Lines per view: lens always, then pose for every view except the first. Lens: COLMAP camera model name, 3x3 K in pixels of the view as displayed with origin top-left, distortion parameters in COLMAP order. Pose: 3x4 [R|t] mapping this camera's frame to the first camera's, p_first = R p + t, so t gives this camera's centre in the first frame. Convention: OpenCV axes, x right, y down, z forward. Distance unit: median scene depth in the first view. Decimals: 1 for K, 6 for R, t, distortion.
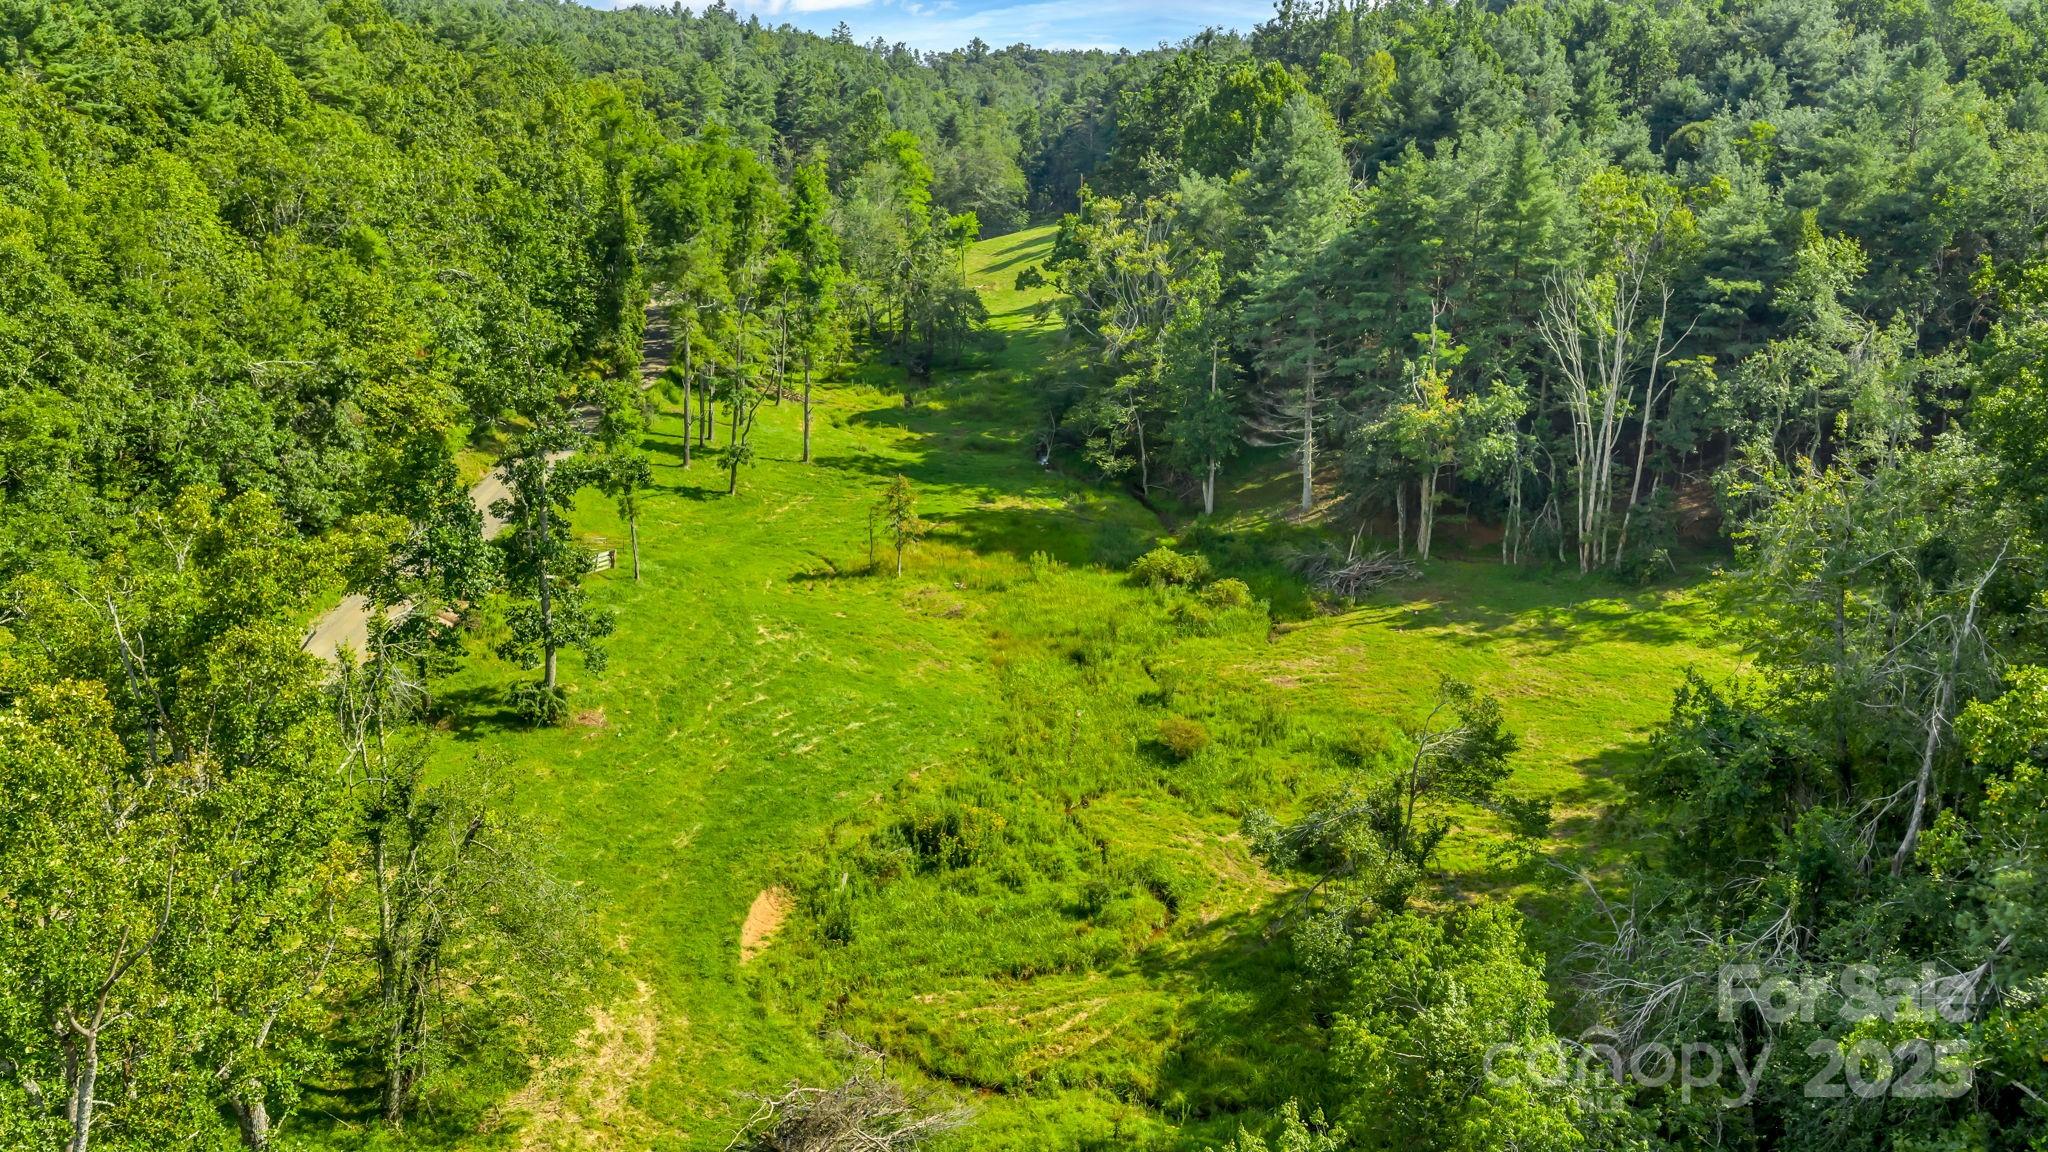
lens RADIAL K [[1730.3, 0, 1024.0], [0, 1730.3, 576.0], [0, 0, 1]] dist [0.046365, 0.001224]
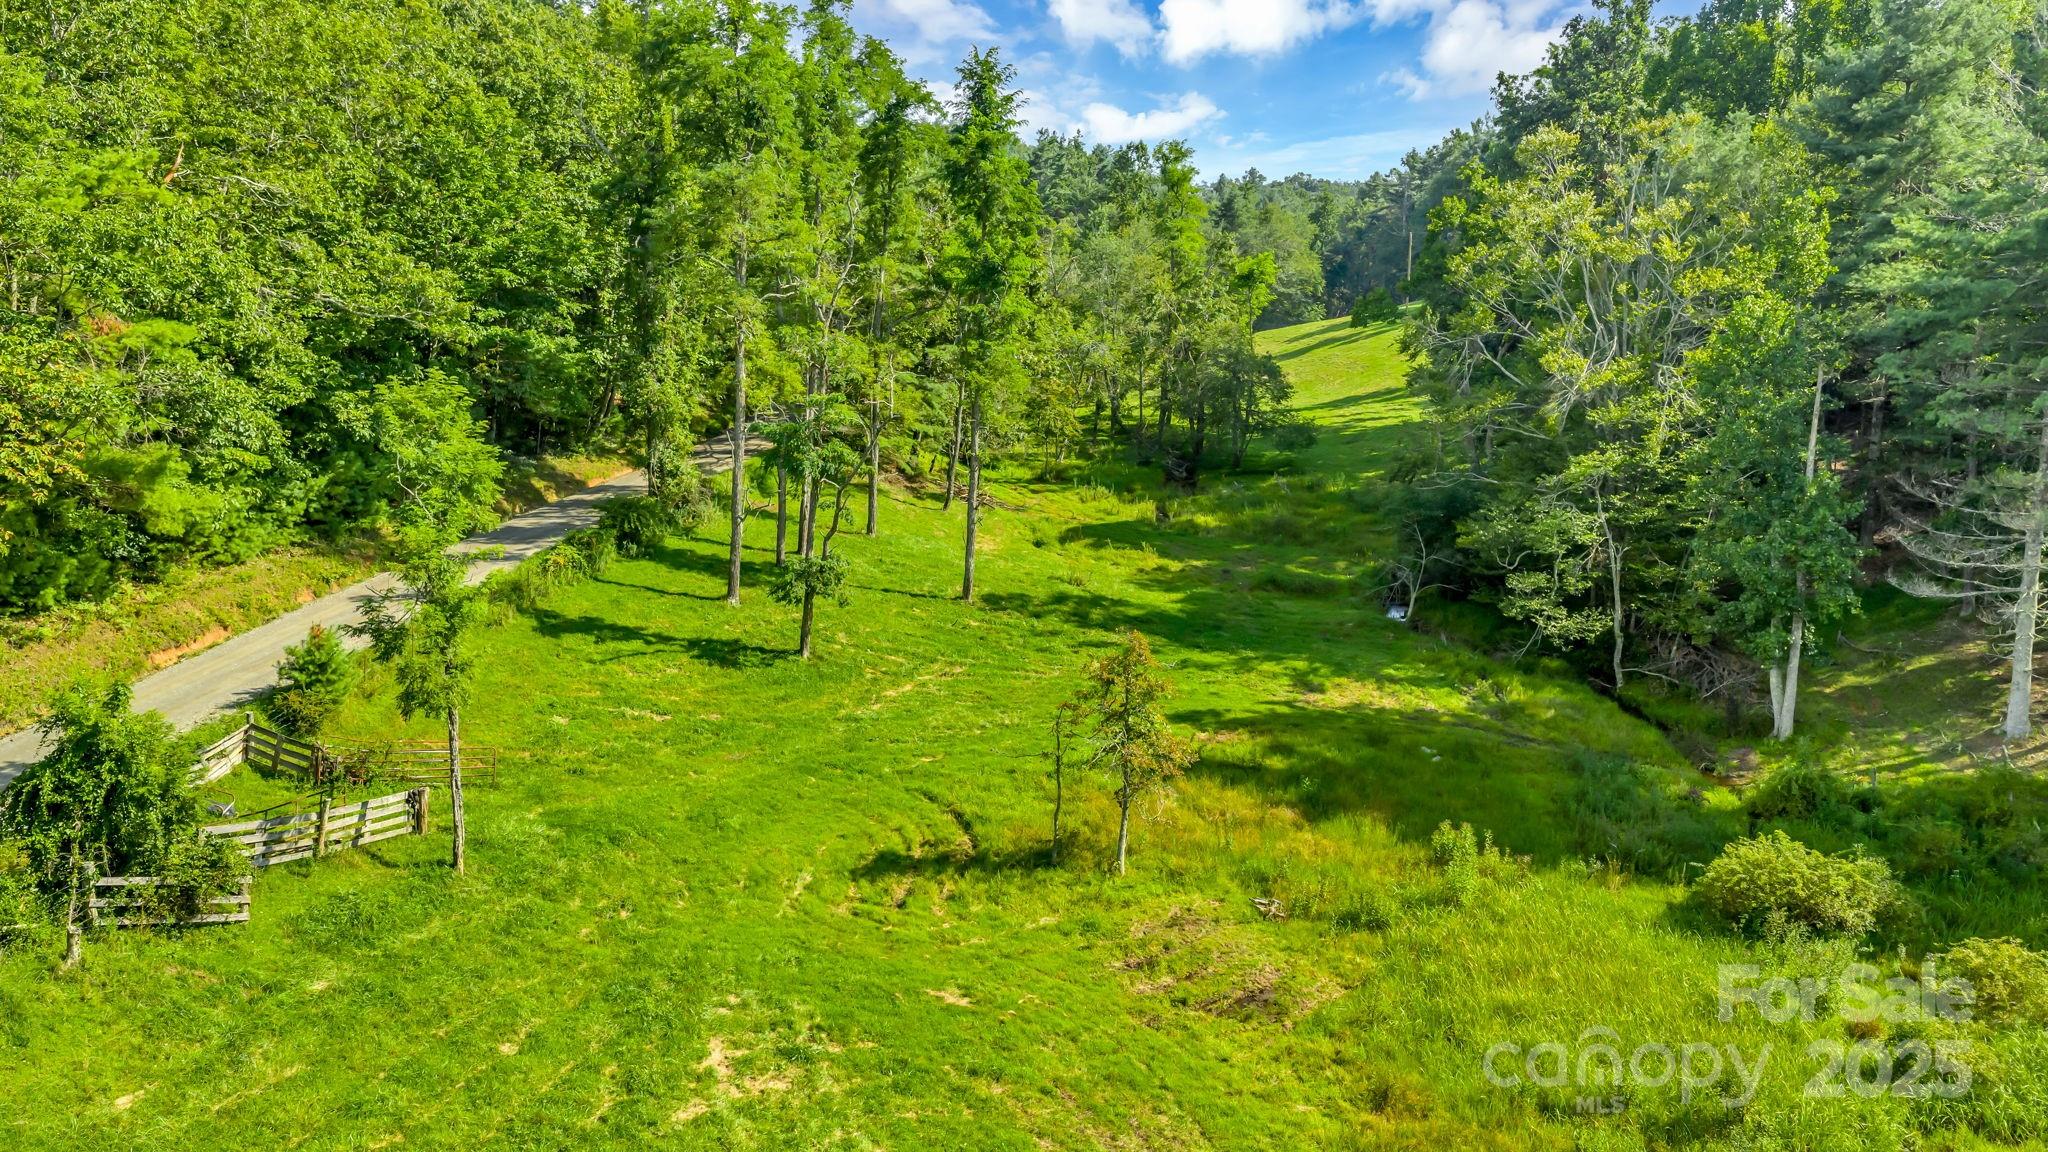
lens RADIAL K [[1730.3, 0, 1024.0], [0, 1730.3, 576.0], [0, 0, 1]] dist [0.046365, 0.001224]
pose [[0.988711, 0.032383, -0.146293, -0.029957], [-0.045396, 0.995216, -0.086508, -0.027818], [0.142792, 0.092172, 0.985452, 0.476028]]
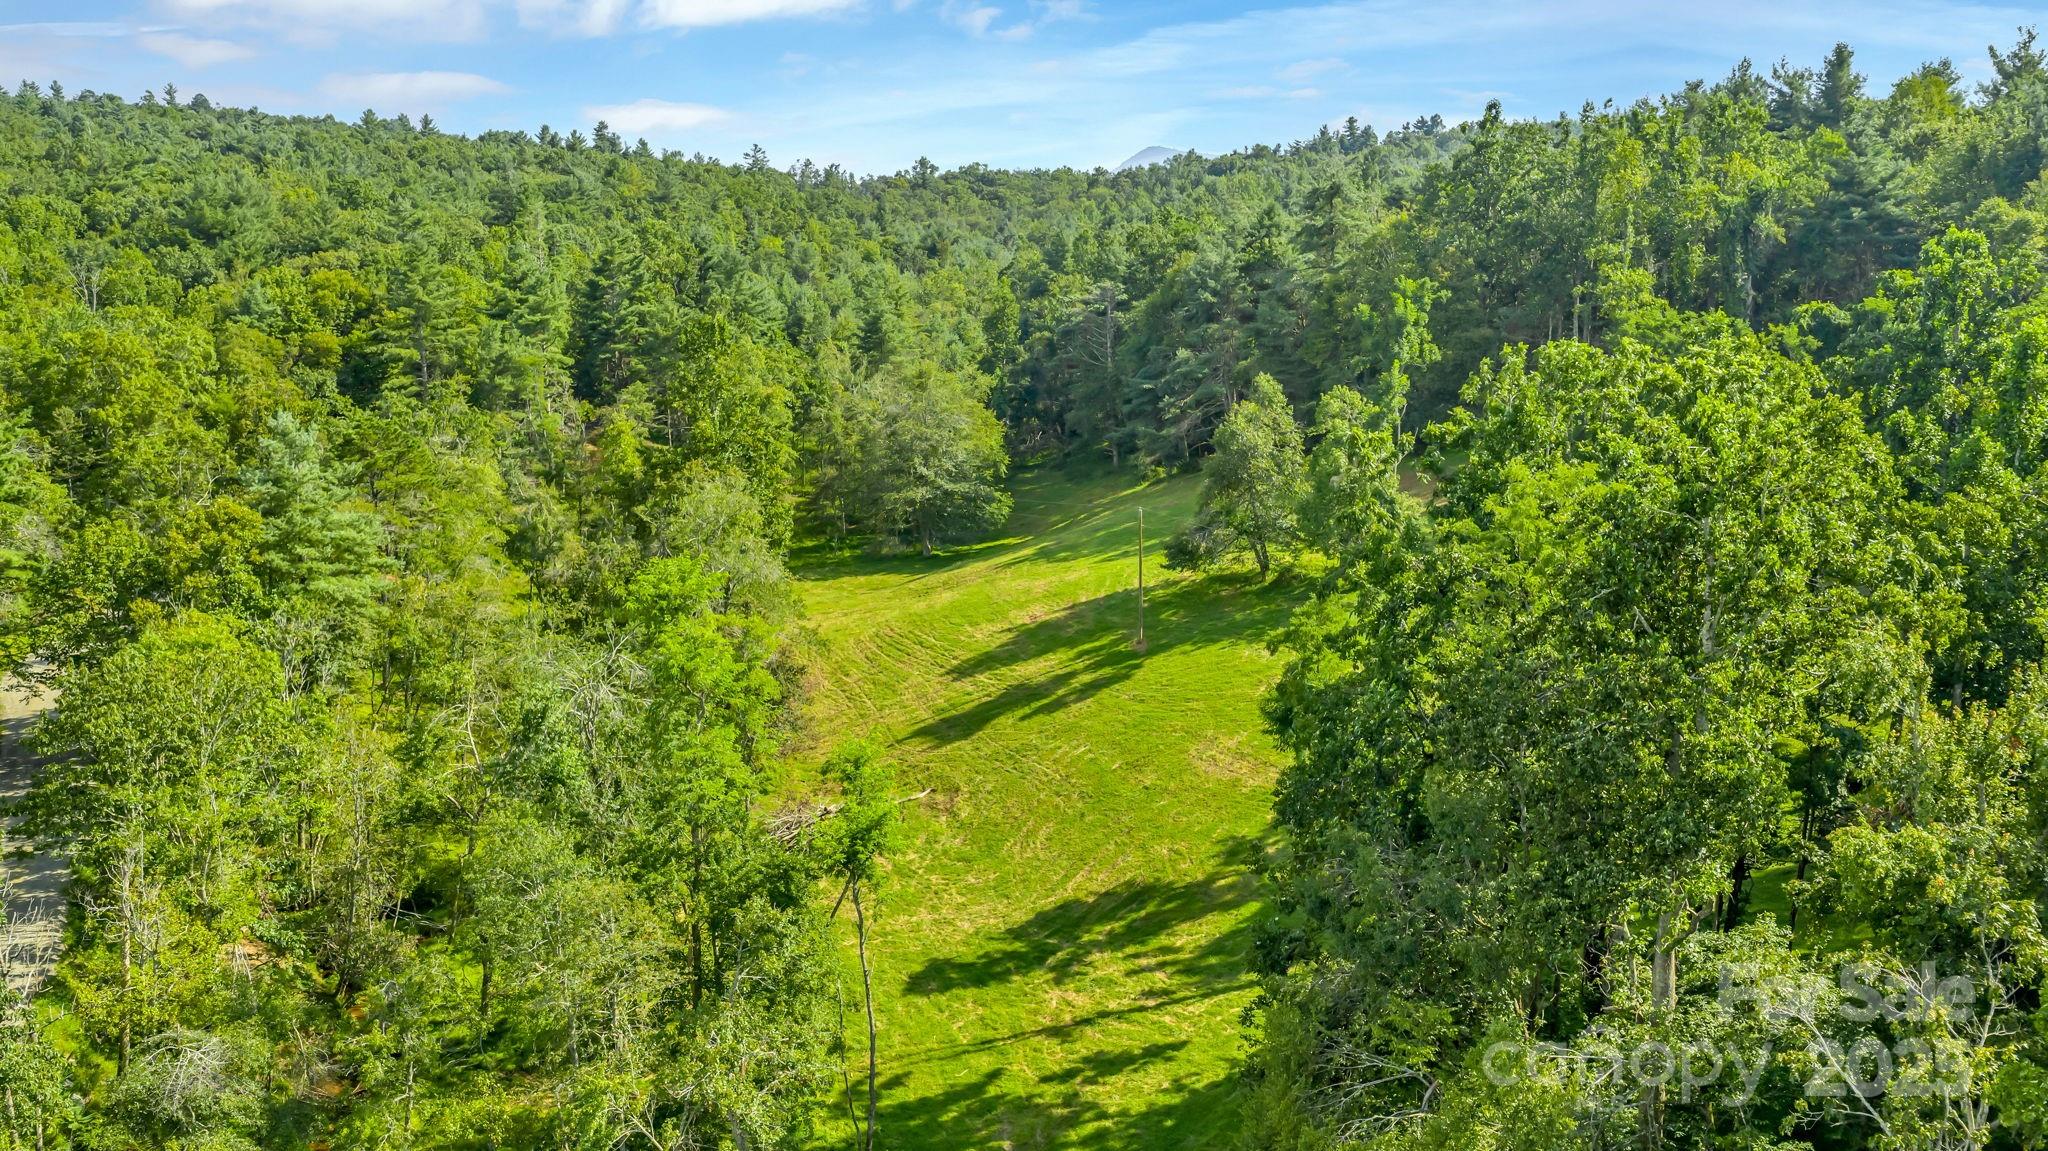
lens RADIAL K [[1730.3, 0, 1024.0], [0, 1730.3, 575.5], [0, 0, 1]] dist [0.046365, 0.001224]
pose [[0.999361, -0.028395, 0.021697, -0.013678], [0.029561, 0.998024, -0.055451, -0.345529], [-0.020080, 0.056057, 0.998226, 0.992990]]
